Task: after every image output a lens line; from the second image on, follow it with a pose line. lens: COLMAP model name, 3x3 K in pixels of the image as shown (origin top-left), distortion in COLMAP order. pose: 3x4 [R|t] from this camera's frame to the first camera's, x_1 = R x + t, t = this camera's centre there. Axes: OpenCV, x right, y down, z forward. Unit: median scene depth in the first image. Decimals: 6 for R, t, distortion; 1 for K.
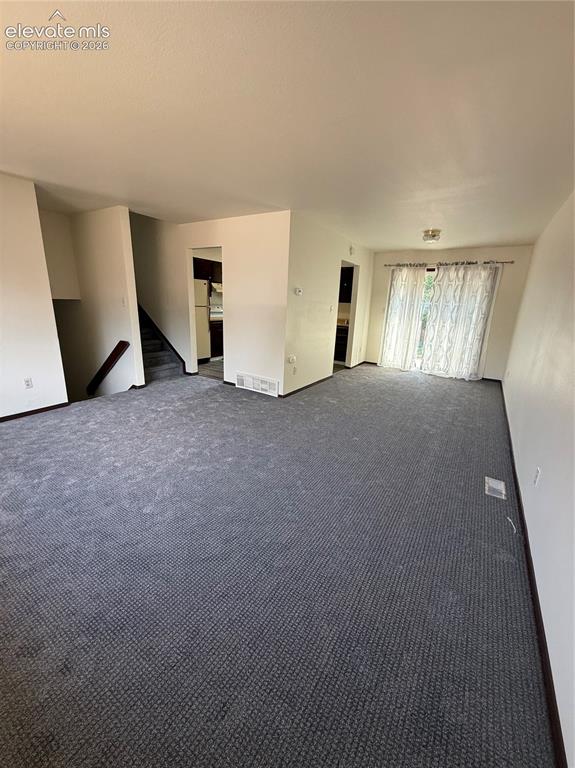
lens RADIAL K [[303.5, 0, 287.5], [0, 303.5, 384.0], [0, 0, 1]] dist [0.001220, 0.000081]
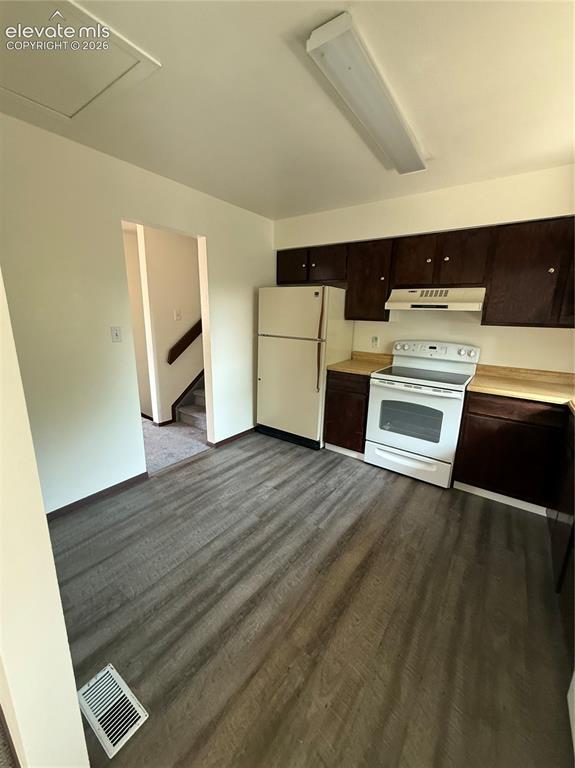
lens RADIAL K [[303.5, 0, 287.5], [0, 303.5, 384.0], [0, 0, 1]] dist [0.001220, 0.000081]
pose [[-0.056847, 0.185900, -0.980923, 0.215819], [-0.284734, 0.938689, 0.194397, -0.257130], [0.956920, 0.290353, -0.000430, 0.928779]]
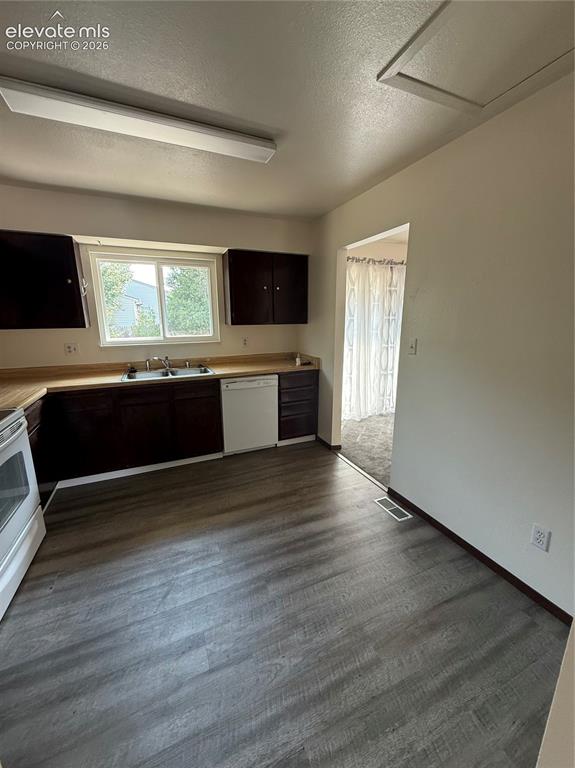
lens RADIAL K [[303.5, 0, 287.5], [0, 303.5, 384.0], [0, 0, 1]] dist [0.001220, 0.000081]
pose [[0.551037, -0.229861, 0.802198, -0.243644], [0.248448, 0.962910, 0.105249, -0.233541], [-0.796637, 0.141308, 0.587708, 0.750186]]
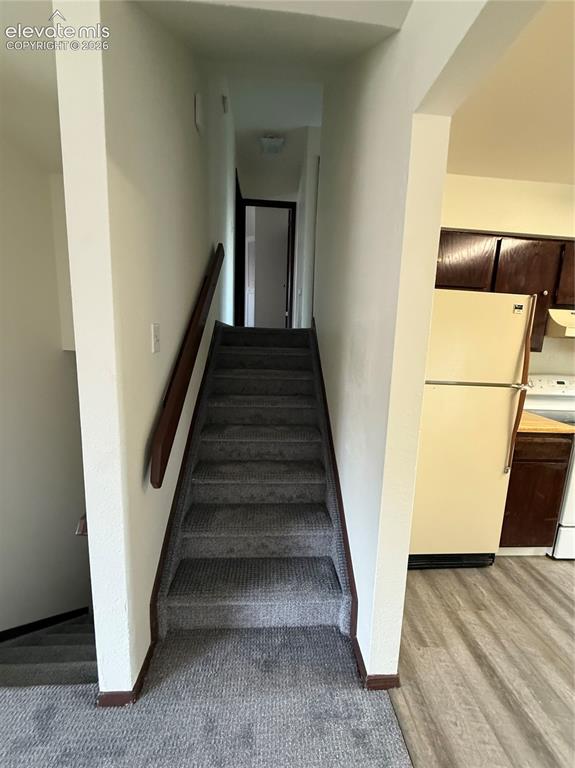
lens RADIAL K [[303.5, 0, 287.5], [0, 303.5, 384.0], [0, 0, 1]] dist [0.001220, 0.000081]
pose [[0.594652, 0.096068, -0.798223, -0.156999], [-0.221921, 0.973877, -0.048116, -0.187186], [0.772749, 0.205755, 0.600437, 0.635276]]
